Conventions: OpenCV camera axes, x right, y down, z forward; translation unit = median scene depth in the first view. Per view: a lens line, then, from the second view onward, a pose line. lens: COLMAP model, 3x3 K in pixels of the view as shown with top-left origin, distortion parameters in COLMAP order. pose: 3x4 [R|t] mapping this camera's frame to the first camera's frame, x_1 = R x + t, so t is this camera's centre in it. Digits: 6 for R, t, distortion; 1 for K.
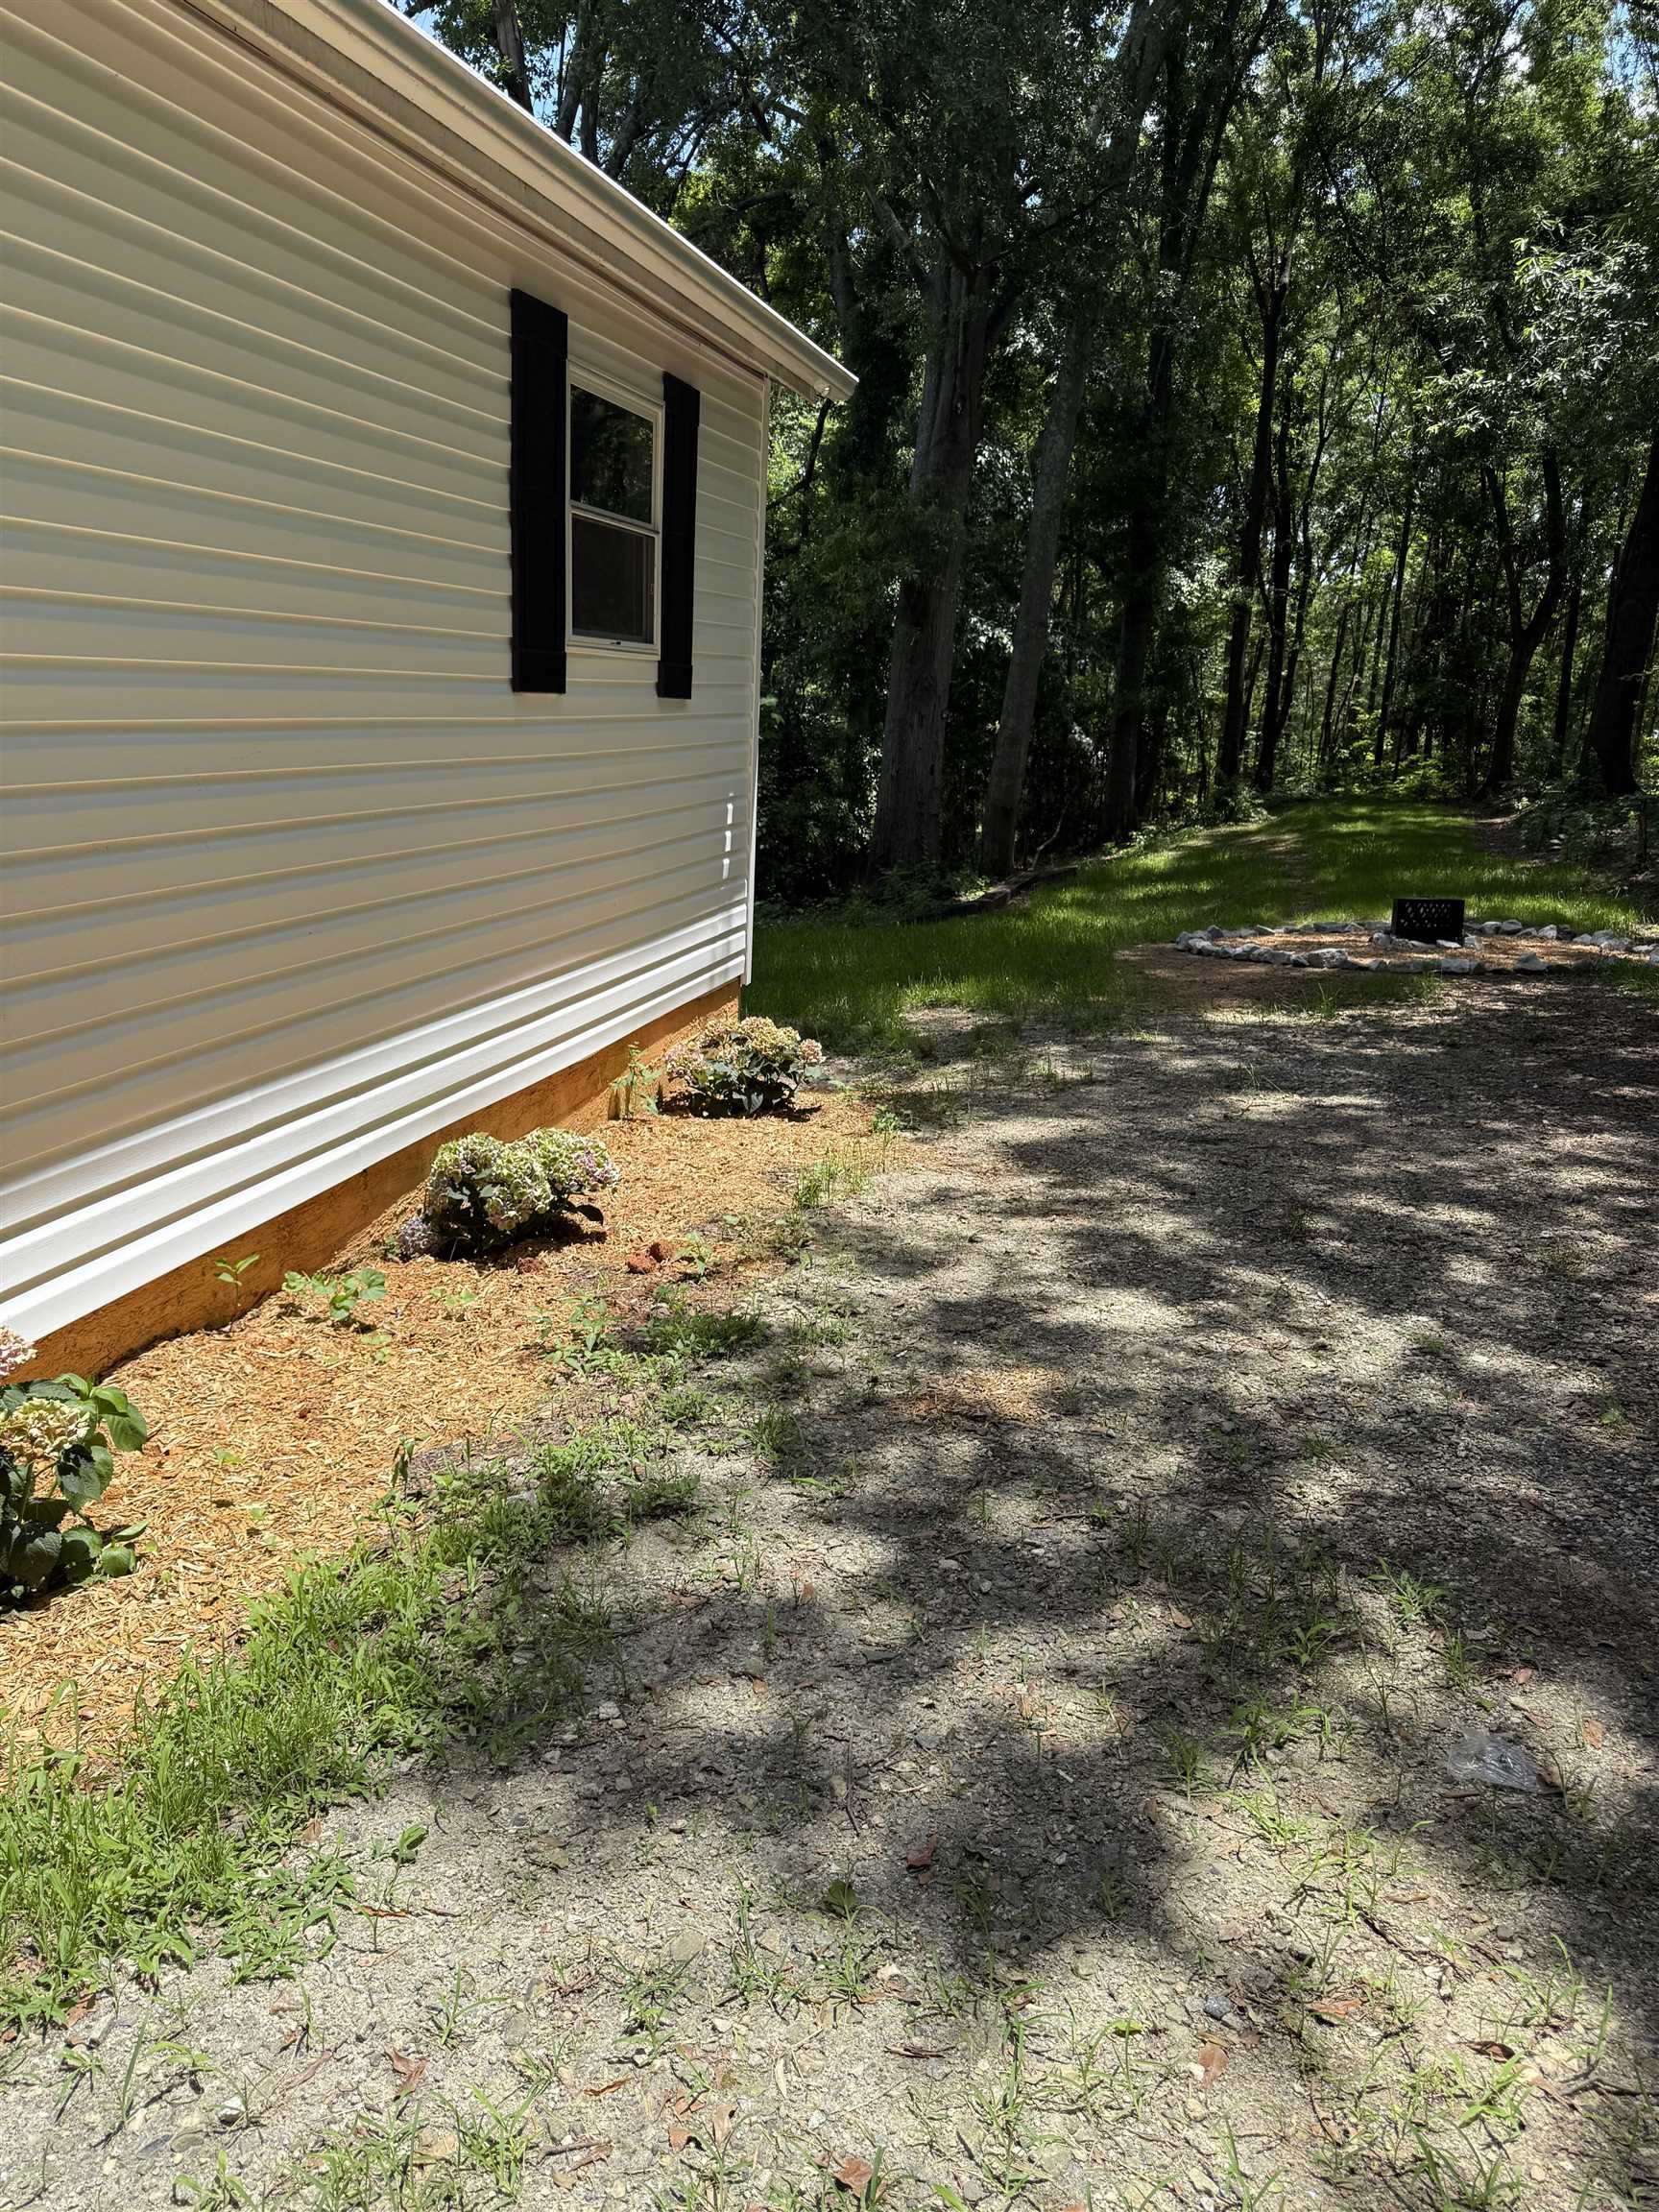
lens RADIAL K [[1566.9, 0, 826.9], [0, 1566.9, 1112.4], [0, 0, 1]] dist [0.030699, -0.025263]
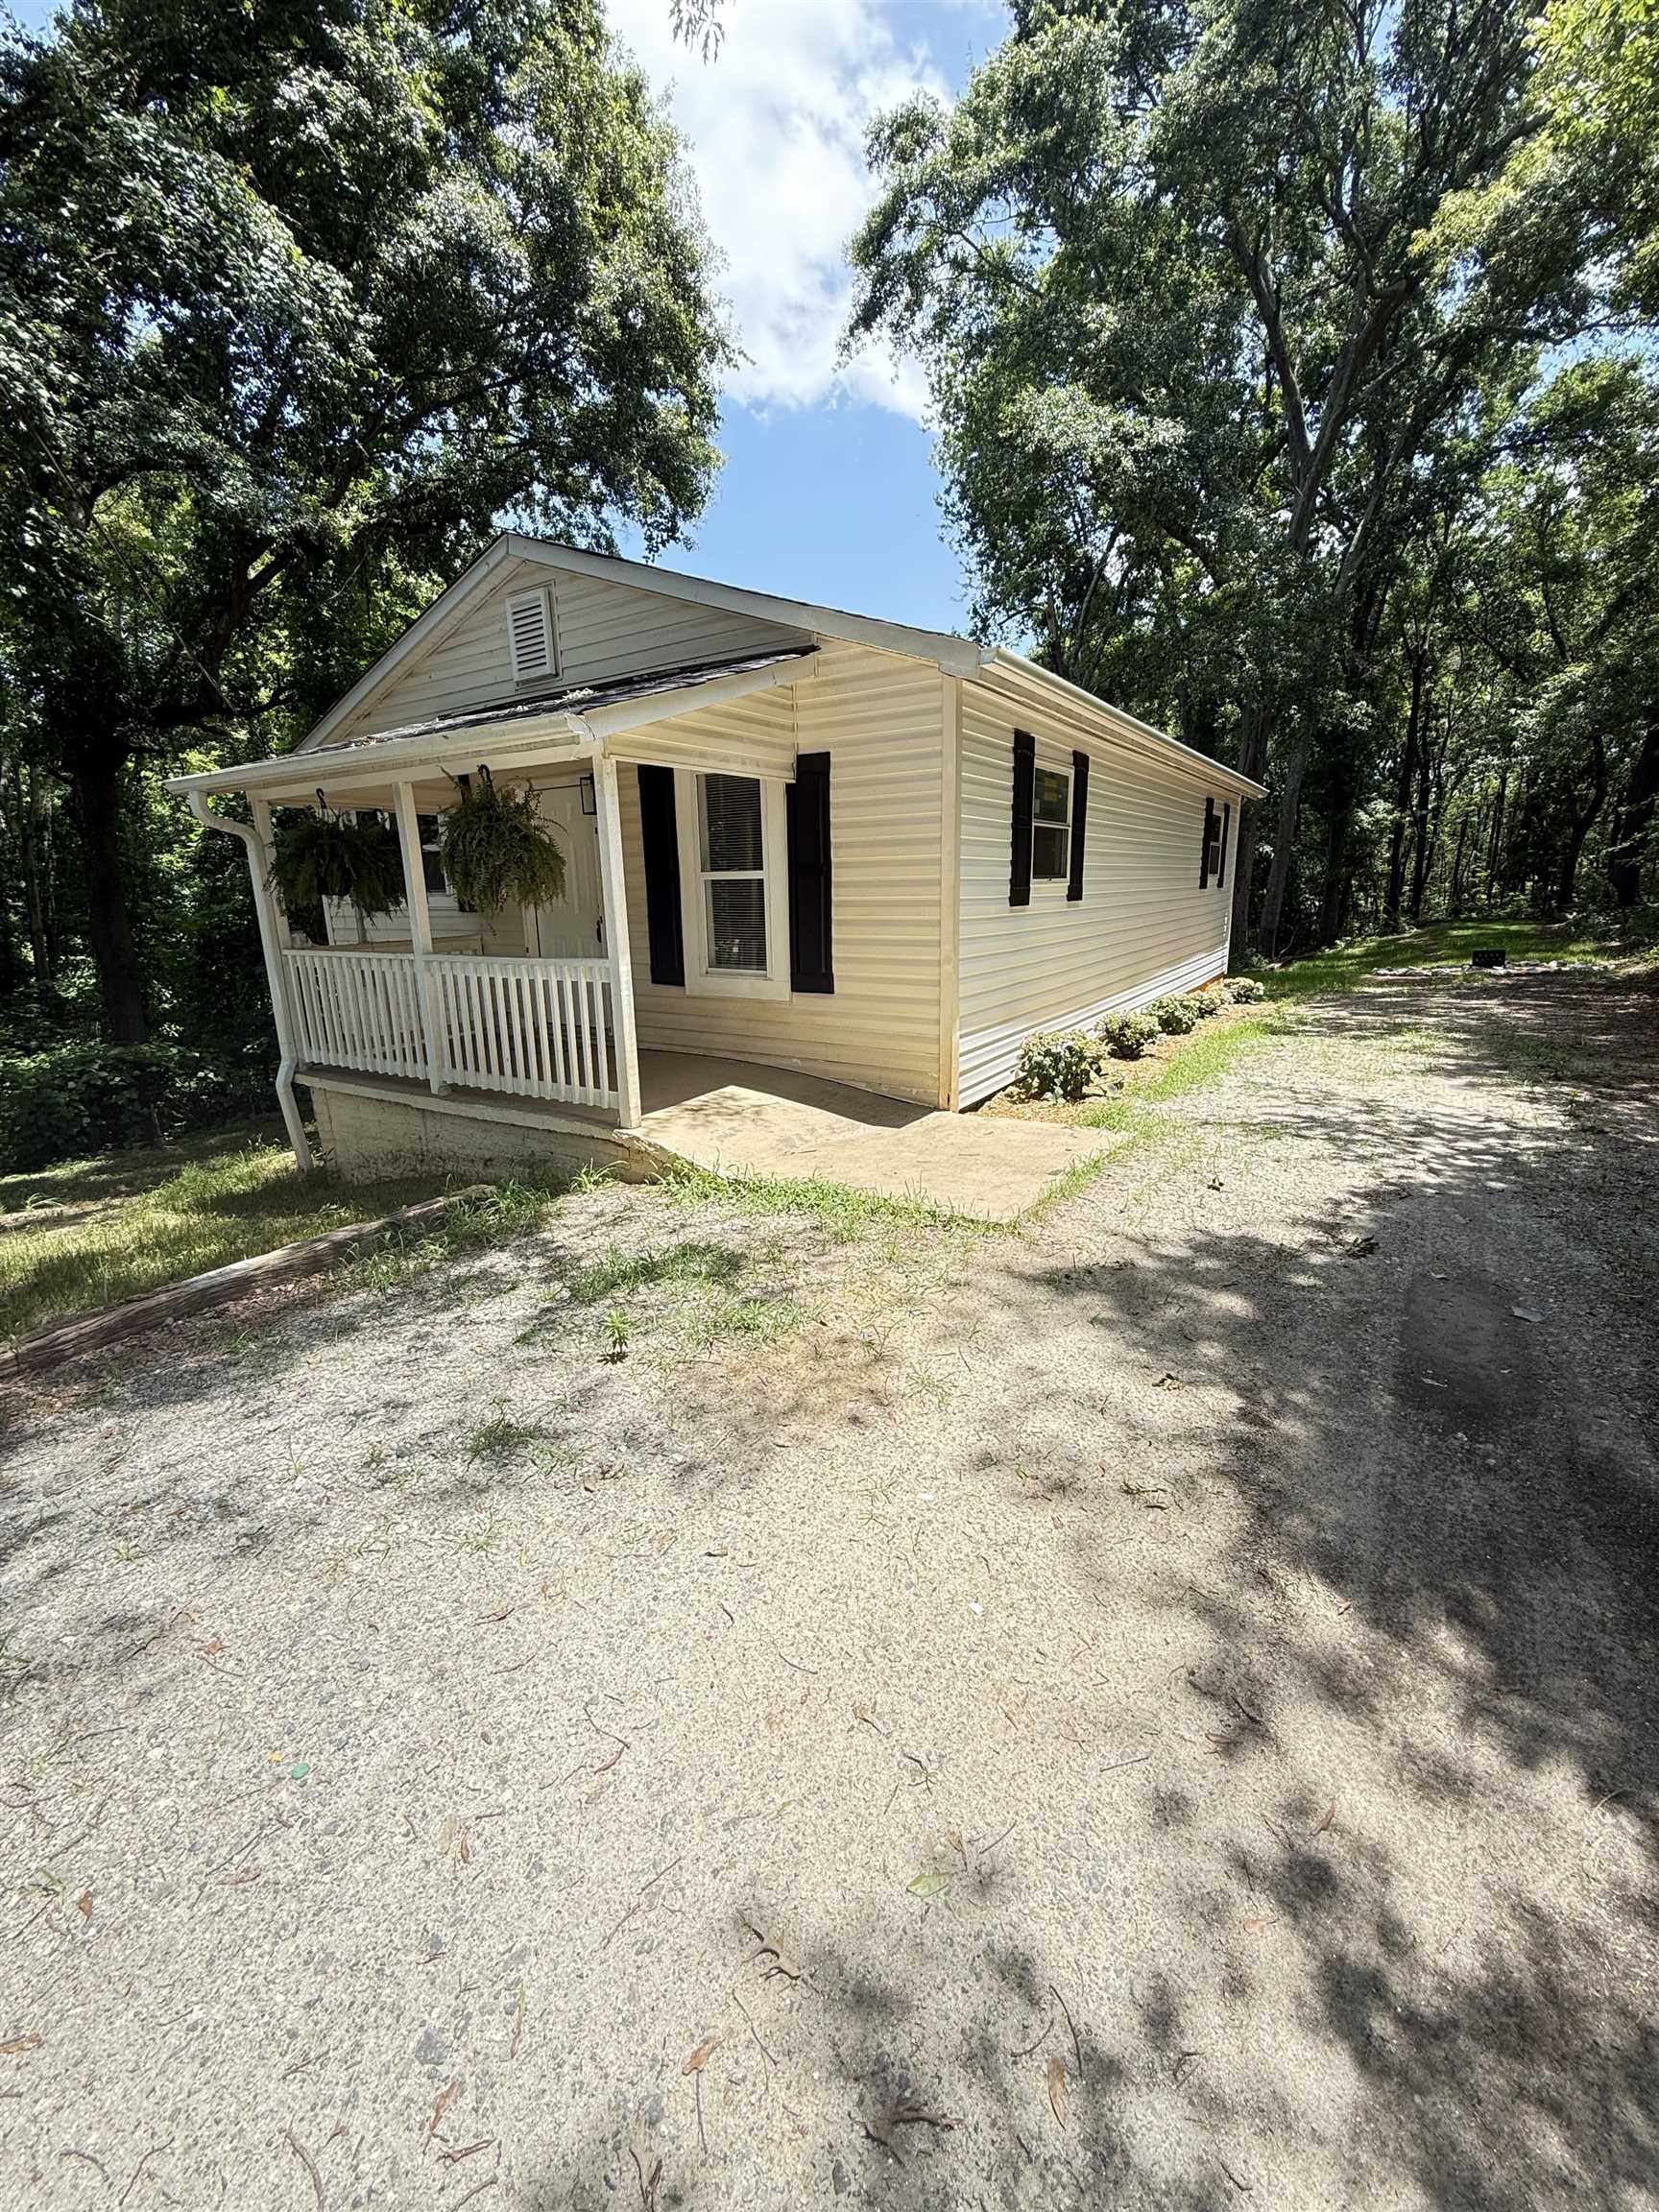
lens RADIAL K [[874.8, 0, 836.7], [0, 874.8, 1095.9], [0, 0, 1]] dist [-0.002882, -0.000132]
pose [[0.951100, 0.010052, -0.308721, -0.260760], [-0.018794, 0.999502, -0.025358, 0.235157], [0.308312, 0.029920, 0.950815, -0.979130]]
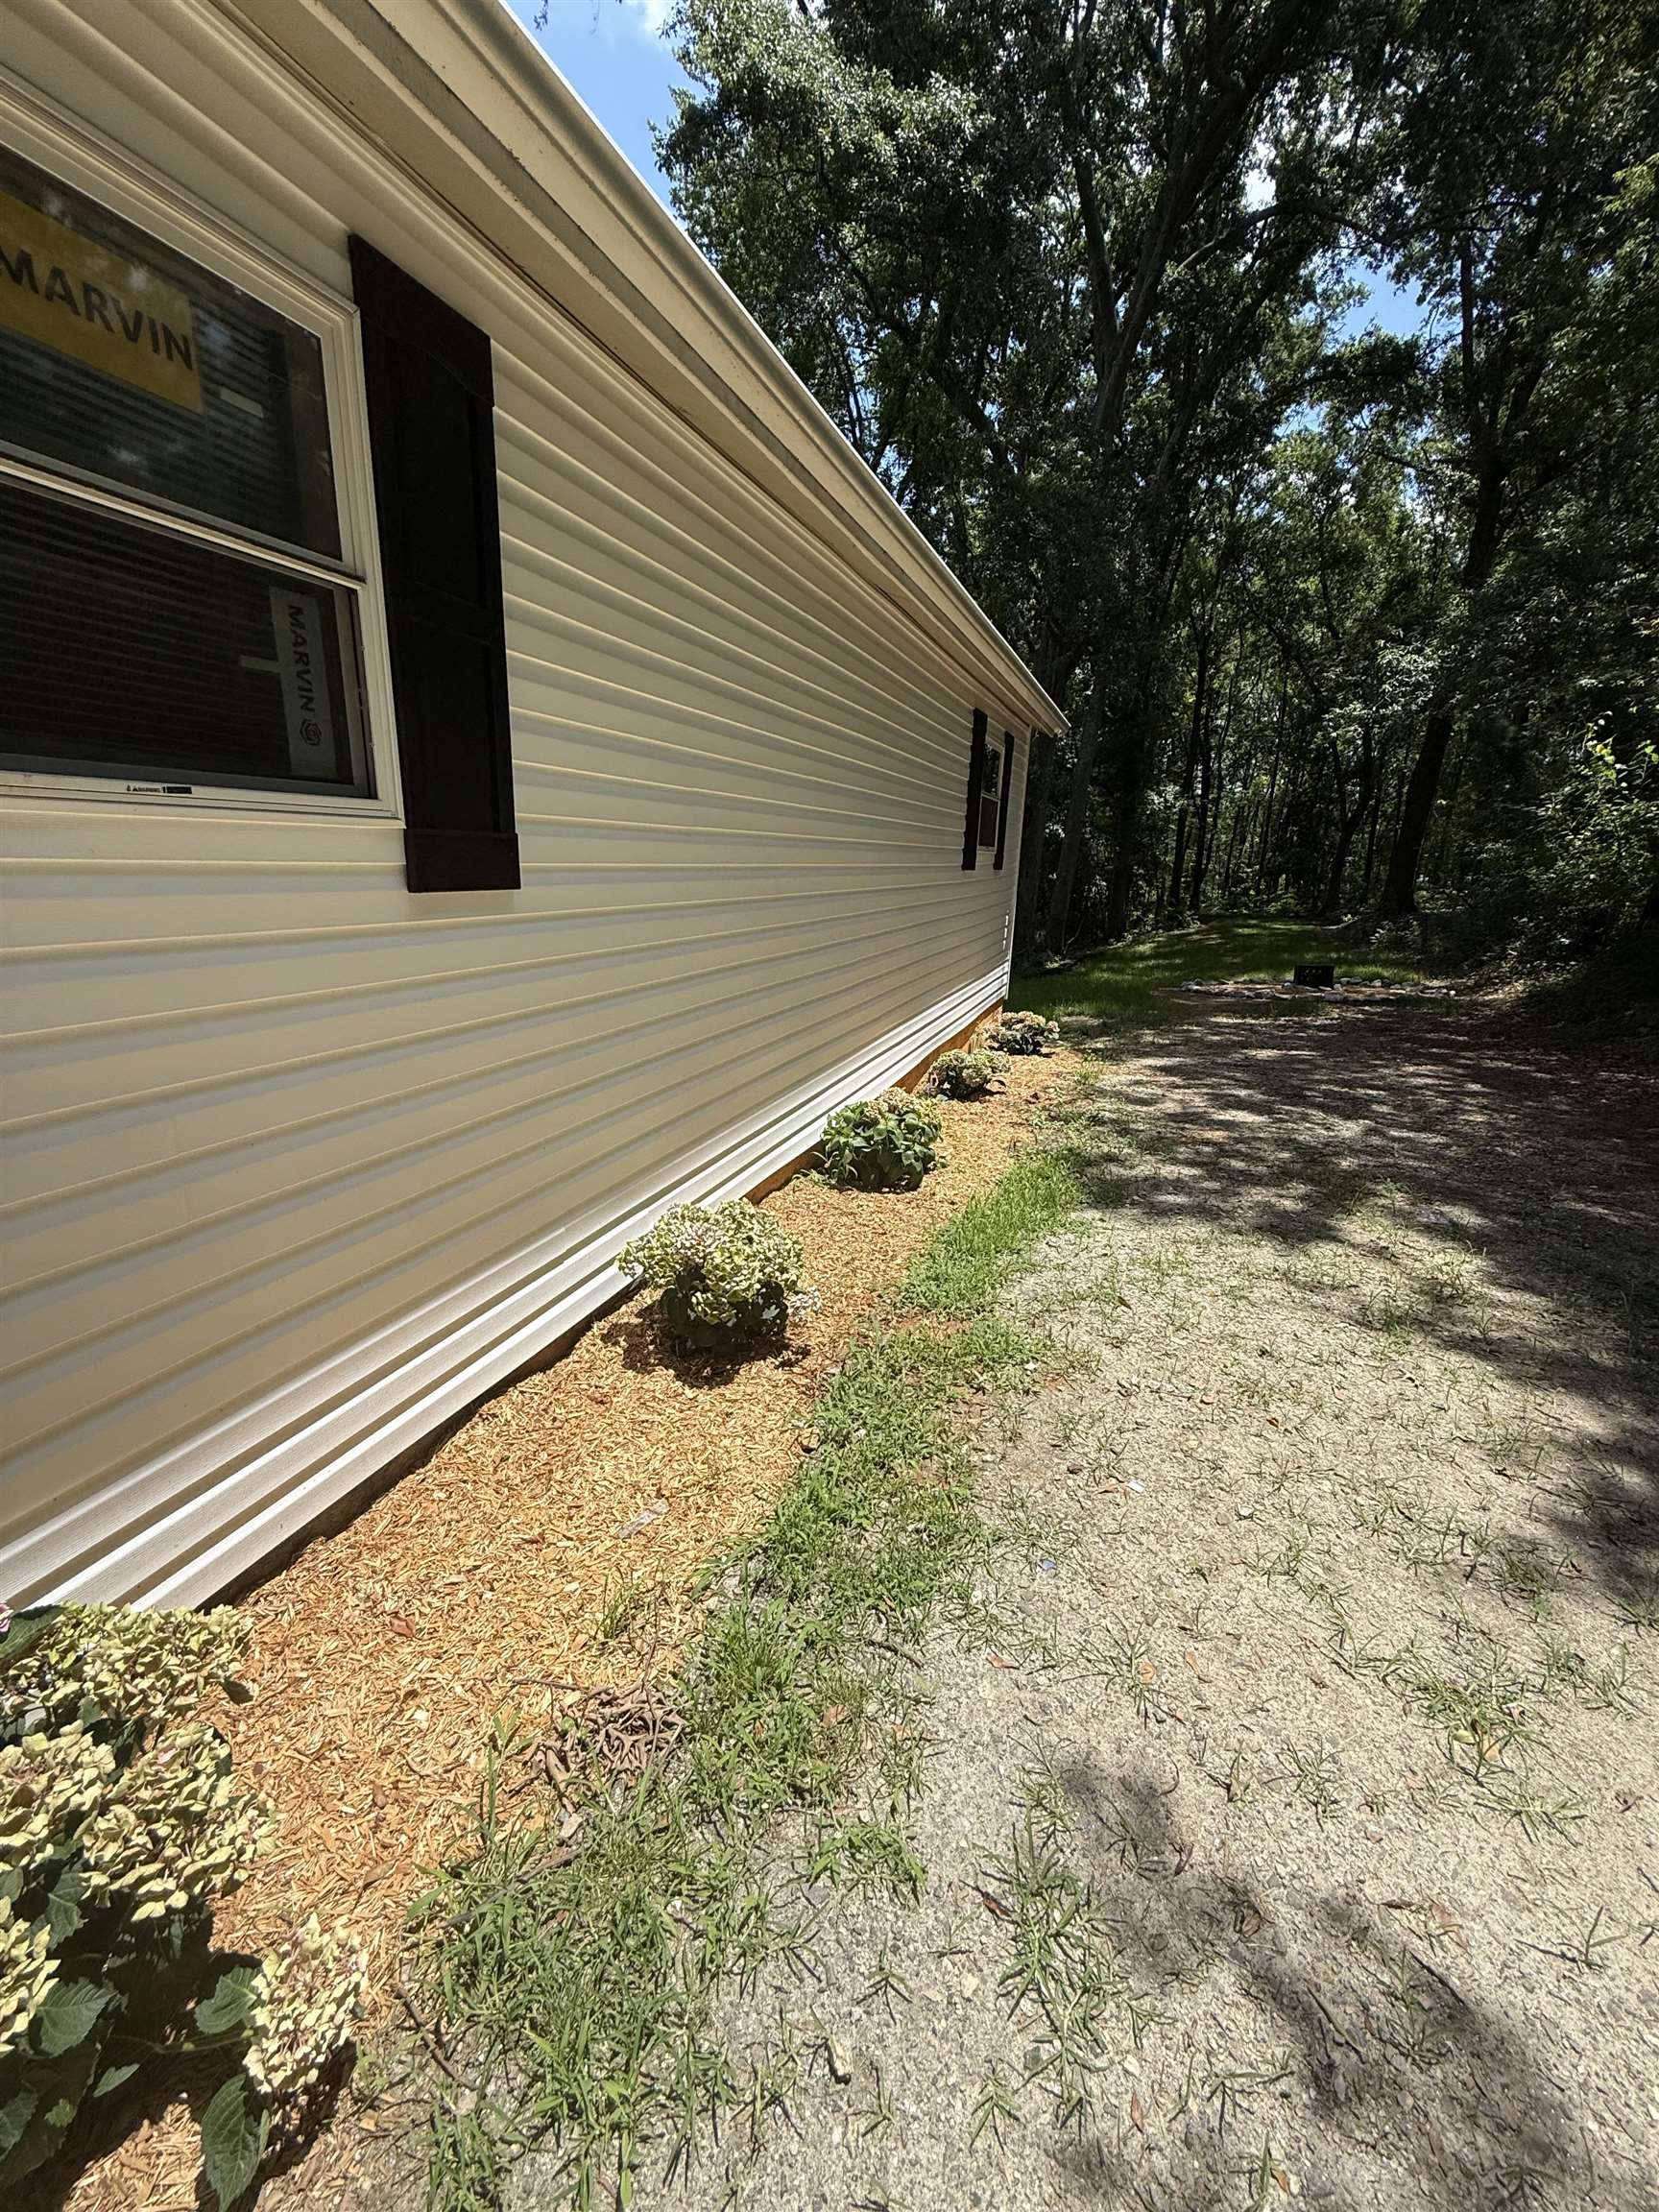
lens RADIAL K [[874.8, 0, 827.0], [0, 874.8, 1103.8], [0, 0, 1]] dist [-0.002882, -0.000132]
pose [[0.994262, 0.016636, -0.105669, -0.171797], [-0.015332, 0.999796, 0.013143, 0.051693], [0.105866, -0.011448, 0.994315, -0.246192]]
